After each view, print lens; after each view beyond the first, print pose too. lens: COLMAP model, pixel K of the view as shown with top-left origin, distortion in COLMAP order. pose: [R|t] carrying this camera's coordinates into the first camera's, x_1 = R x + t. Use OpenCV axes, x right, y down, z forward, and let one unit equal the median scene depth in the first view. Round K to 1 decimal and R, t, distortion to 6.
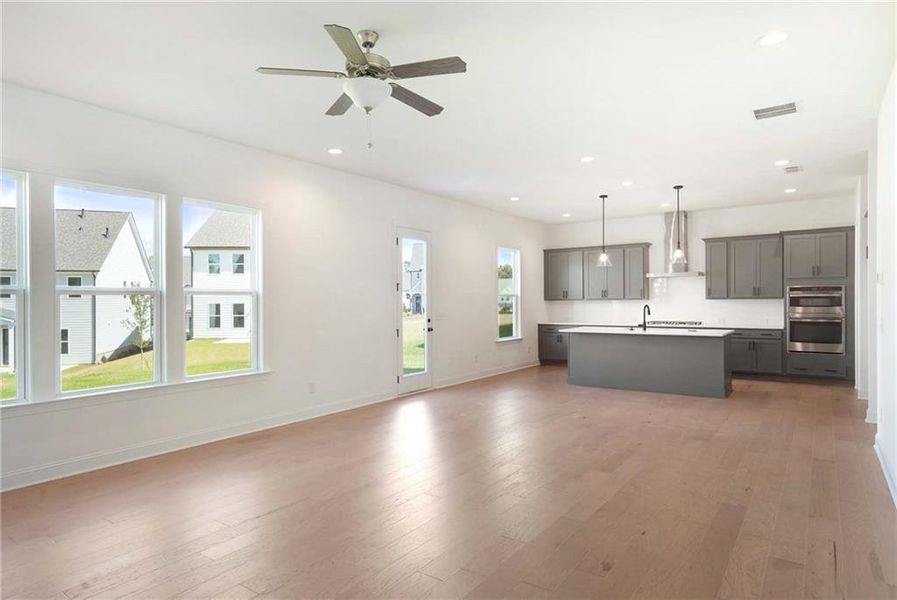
lens RADIAL K [[533.4, 0, 445.3], [0, 533.4, 299.4], [0, 0, 1]] dist [0.003129, 0.000779]
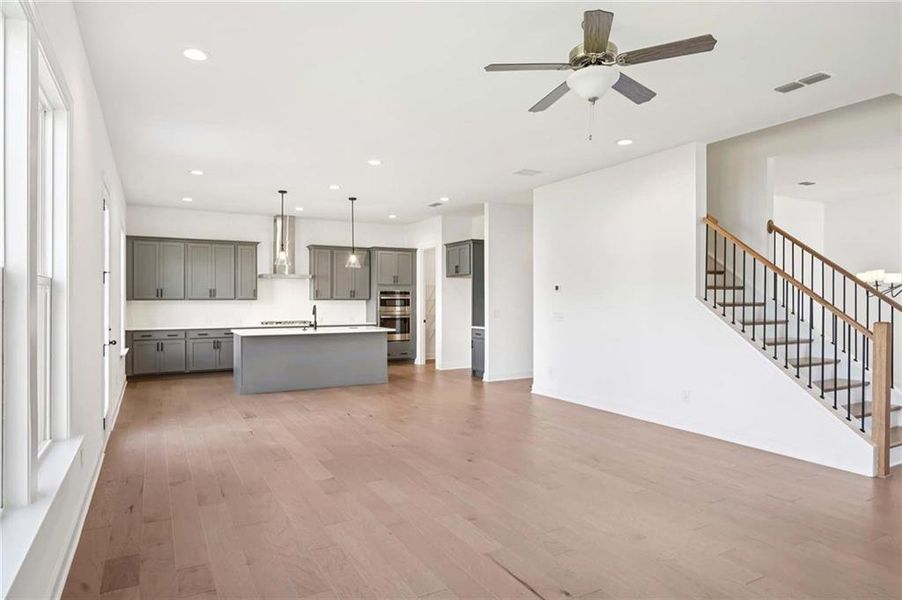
lens RADIAL K [[536.4, 0, 447.7], [0, 536.4, 299.4], [0, 0, 1]] dist [0.003129, 0.000779]
pose [[0.402997, 0.009753, 0.915149, -0.435344], [-0.006643, 0.999948, -0.007731, 0.005093], [-0.915177, -0.002964, 0.403041, 0.321826]]
